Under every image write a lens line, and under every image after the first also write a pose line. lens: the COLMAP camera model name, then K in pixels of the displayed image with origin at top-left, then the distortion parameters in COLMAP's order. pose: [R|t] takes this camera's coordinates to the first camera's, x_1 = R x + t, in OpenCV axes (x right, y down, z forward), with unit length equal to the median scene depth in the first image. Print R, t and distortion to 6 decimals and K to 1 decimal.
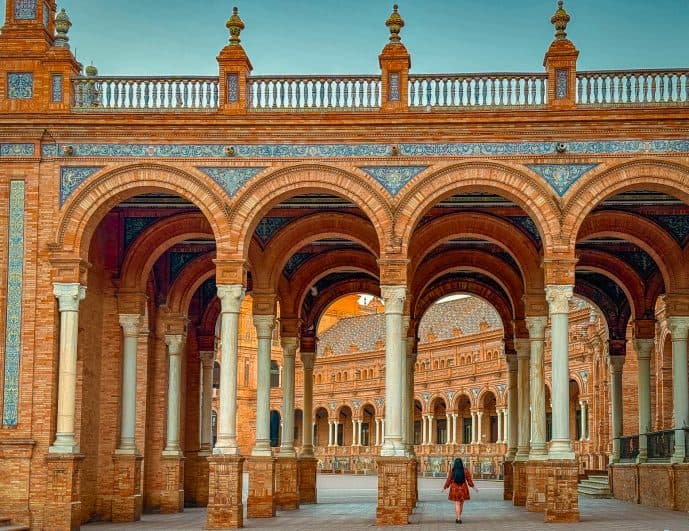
lens RADIAL K [[510.8, 0, 345.2], [0, 510.8, 266.1], [0, 0, 1]] dist [0.013203, -0.009591]
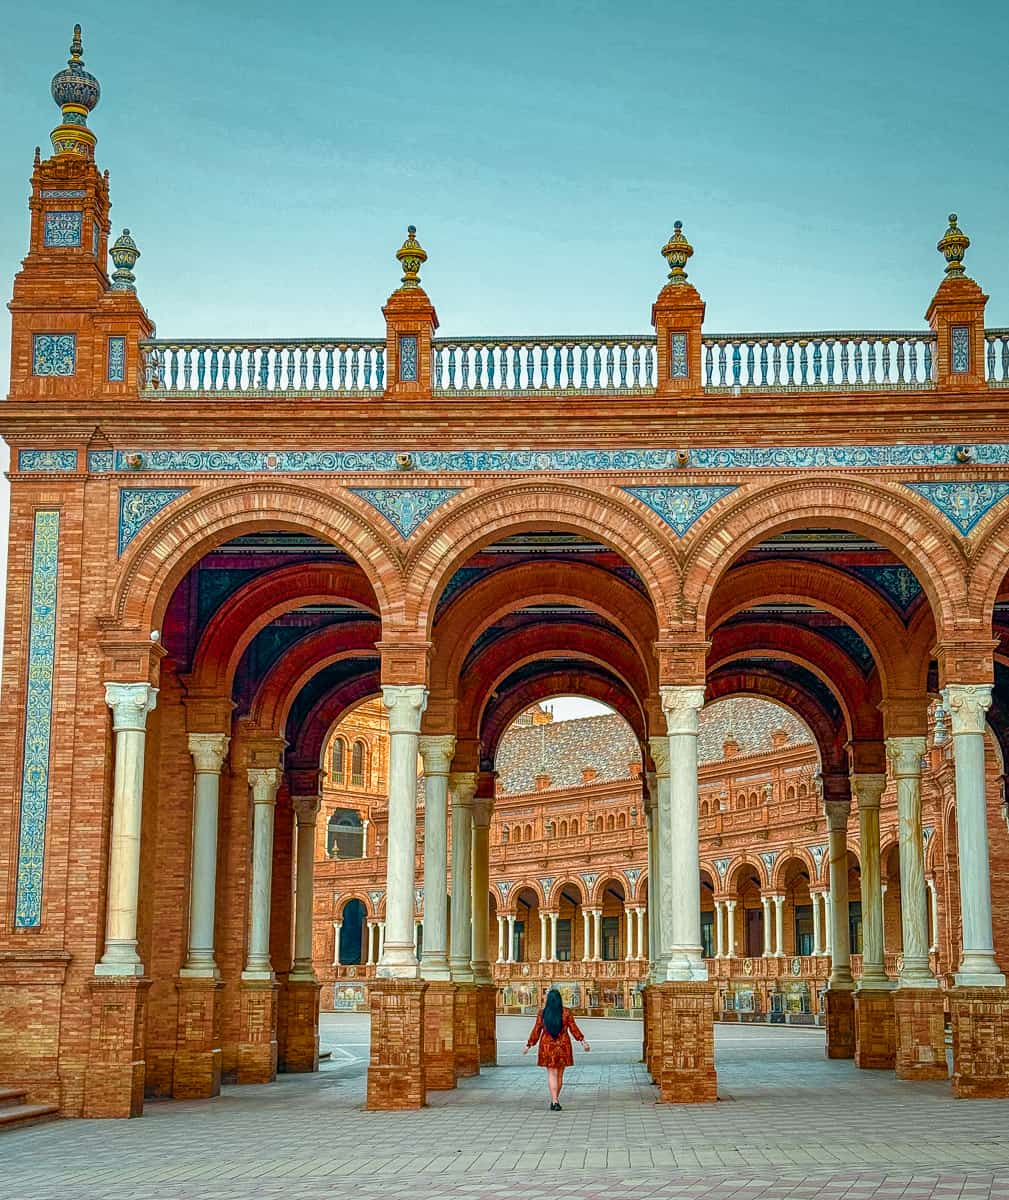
lens RADIAL K [[881.4, 0, 503.8], [0, 881.4, 602.8], [0, 0, 1]] dist [0.011253, -0.004068]
pose [[0.999990, -0.002878, -0.003499, -0.105184], [0.002703, 0.998798, -0.048942, -0.008475], [0.003635, 0.048932, 0.998795, -0.023419]]
